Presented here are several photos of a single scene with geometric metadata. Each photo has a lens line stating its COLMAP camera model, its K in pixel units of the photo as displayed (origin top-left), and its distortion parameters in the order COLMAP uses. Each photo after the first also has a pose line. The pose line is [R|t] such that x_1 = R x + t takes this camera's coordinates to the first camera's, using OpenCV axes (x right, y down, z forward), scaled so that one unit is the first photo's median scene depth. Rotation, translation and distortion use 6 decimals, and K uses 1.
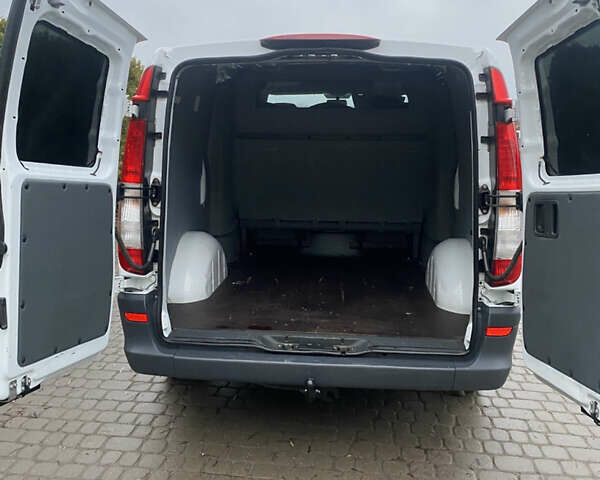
lens RADIAL K [[506.7, 0, 300.0], [0, 506.7, 240.0], [0, 0, 1]] dist [0.055625, -0.004486]
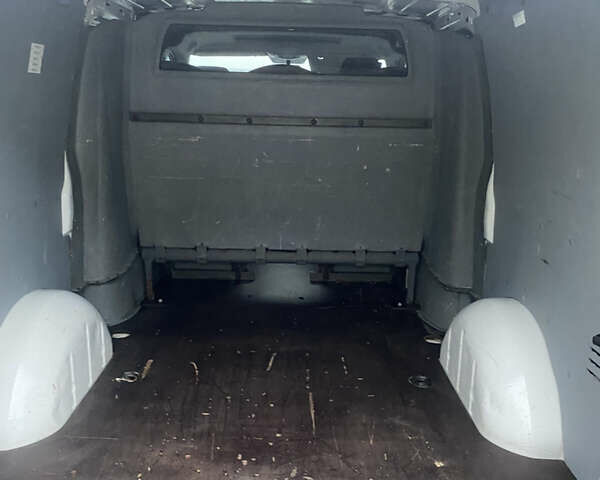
lens RADIAL K [[506.7, 0, 300.0], [0, 506.7, 240.0], [0, 0, 1]] dist [0.055625, -0.004486]
pose [[0.993839, -0.015797, 0.109705, 0.009528], [0.010465, 0.998743, 0.049009, -0.080440], [-0.110341, -0.047559, 0.992755, 0.344420]]
